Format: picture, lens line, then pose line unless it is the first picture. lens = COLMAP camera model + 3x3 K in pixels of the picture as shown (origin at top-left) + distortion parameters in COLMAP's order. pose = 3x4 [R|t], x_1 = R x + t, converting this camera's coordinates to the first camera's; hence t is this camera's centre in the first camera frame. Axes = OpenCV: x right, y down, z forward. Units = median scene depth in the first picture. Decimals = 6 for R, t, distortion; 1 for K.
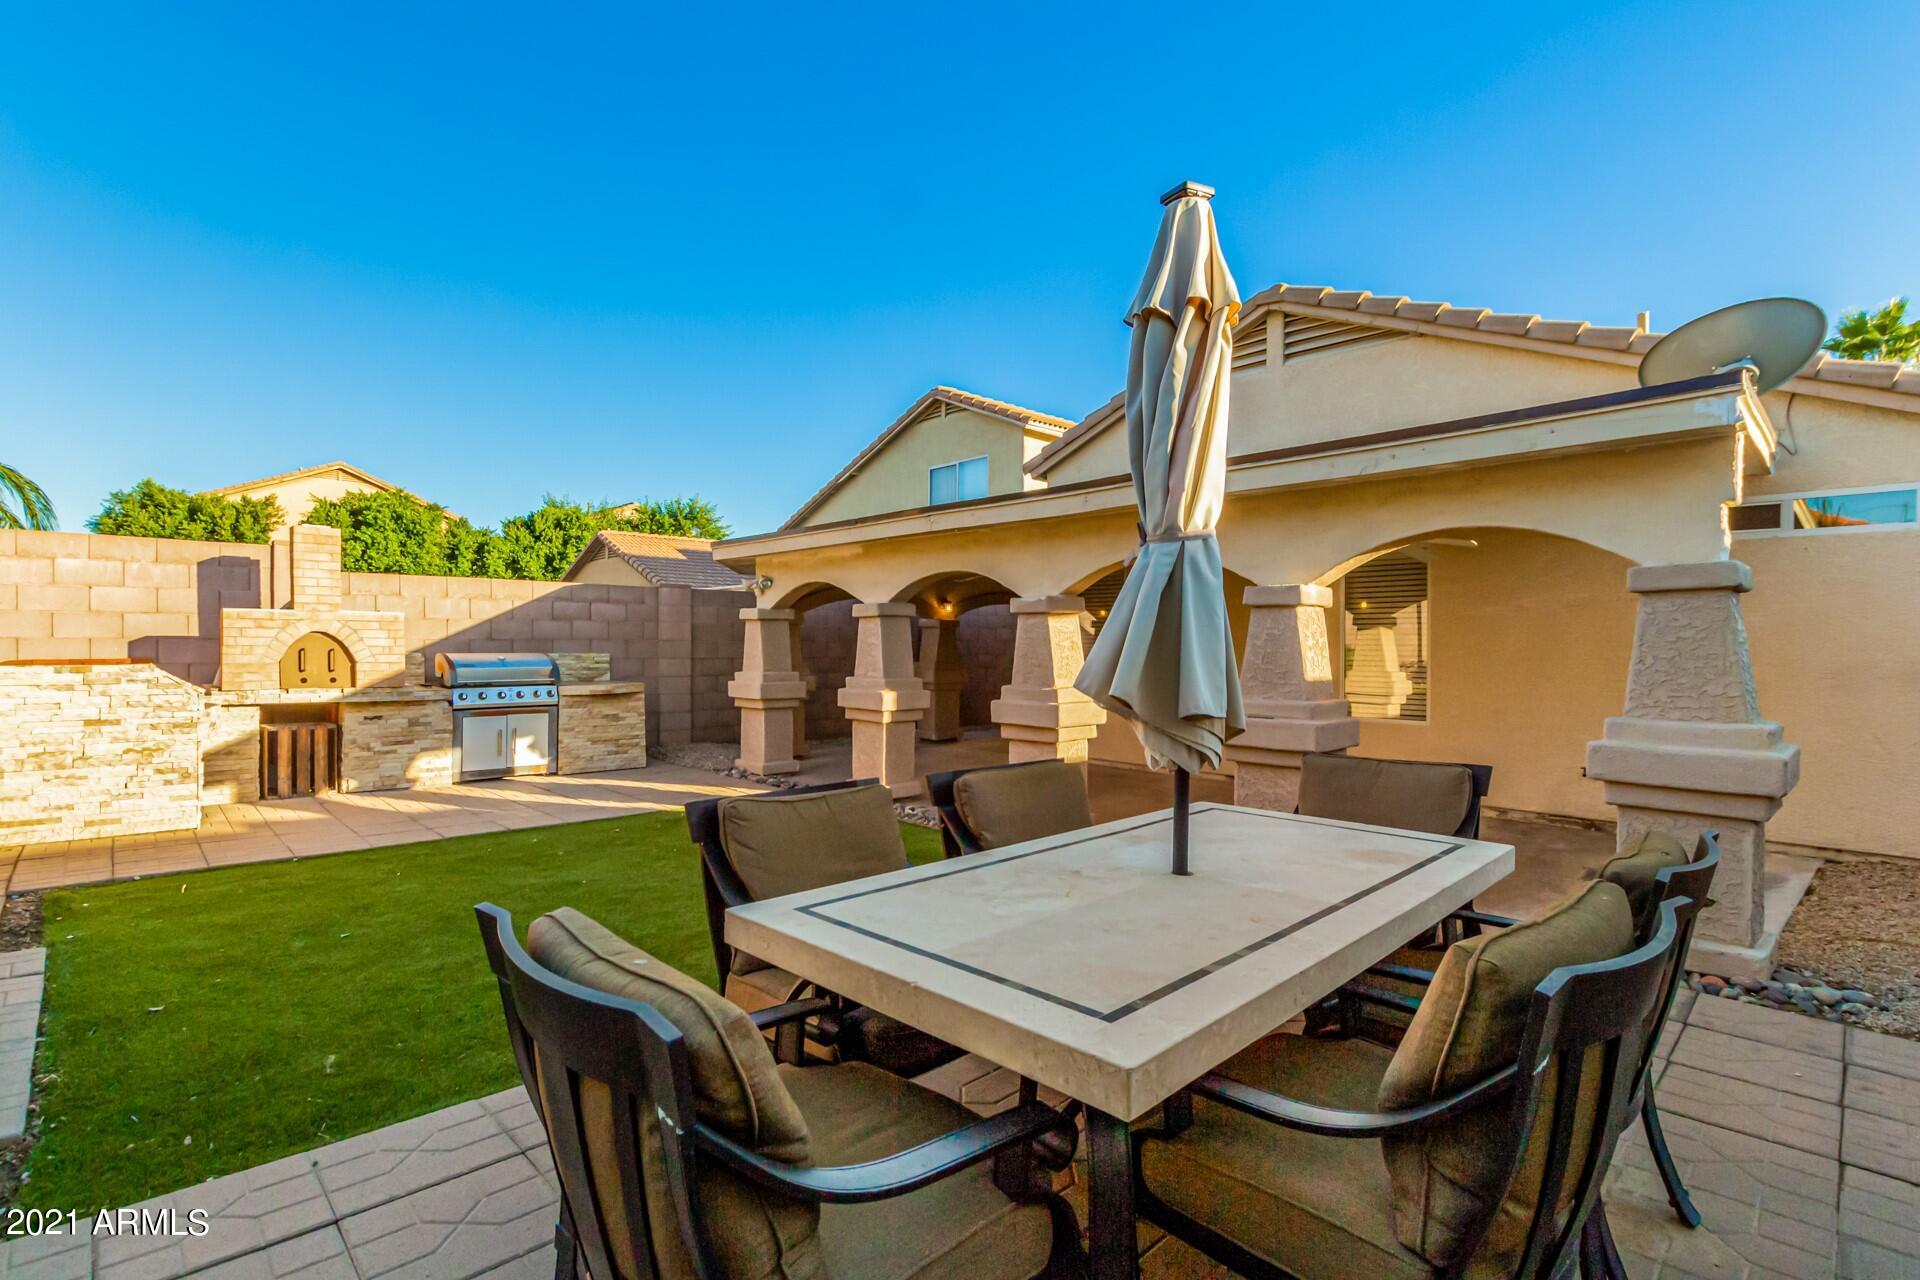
lens RADIAL K [[882.7, 0, 965.3], [0, 882.7, 647.1], [0, 0, 1]] dist [-0.000072, 0.000213]
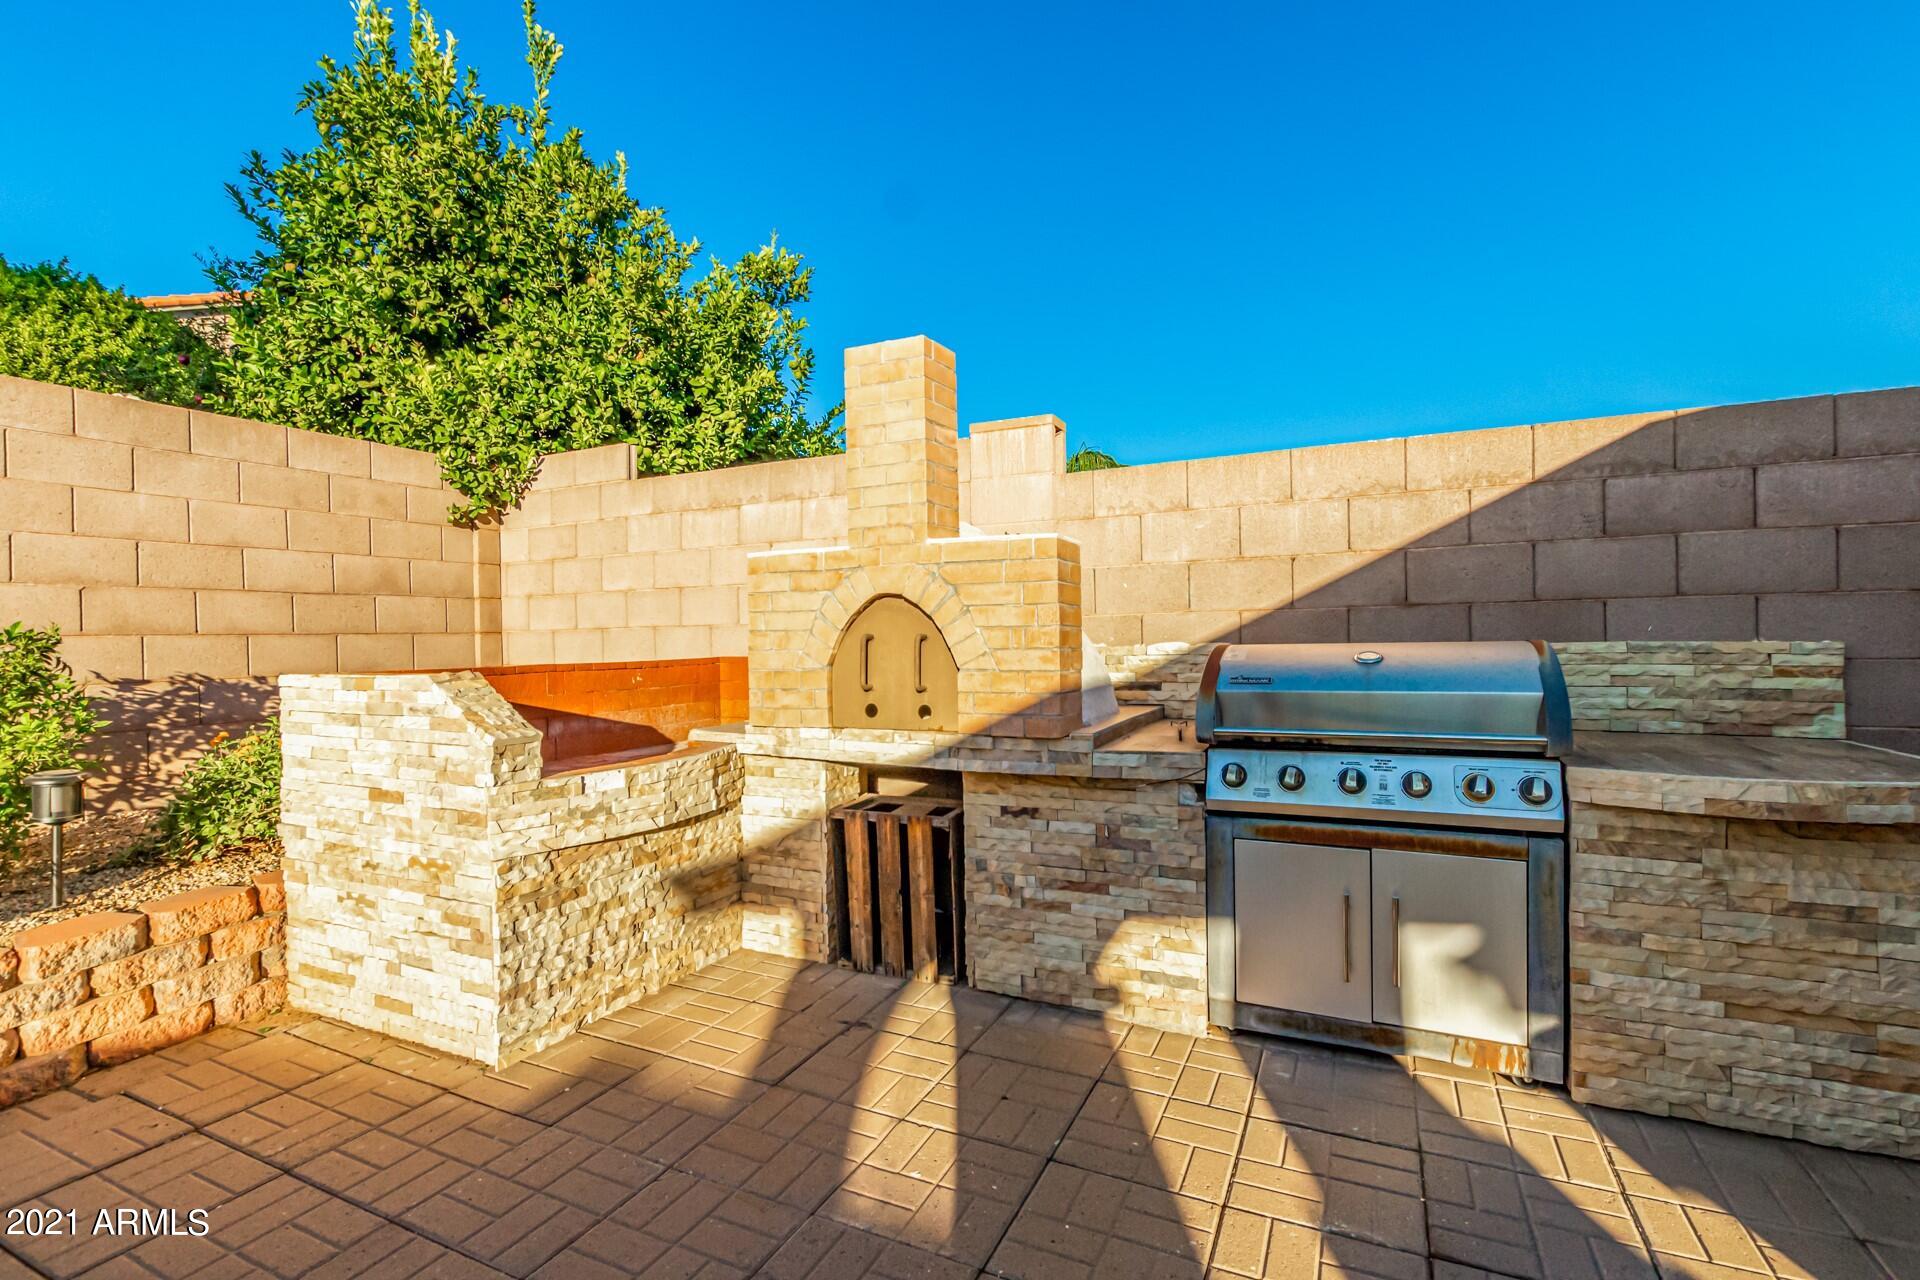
lens RADIAL K [[882.7, 0, 961.5], [0, 882.7, 642.0], [0, 0, 1]] dist [-0.000072, 0.000213]
pose [[0.352804, -0.002387, -0.935694, -0.286638], [0.013728, 0.999902, 0.002625, 0.003696], [0.935597, -0.013771, 0.352802, 0.763697]]
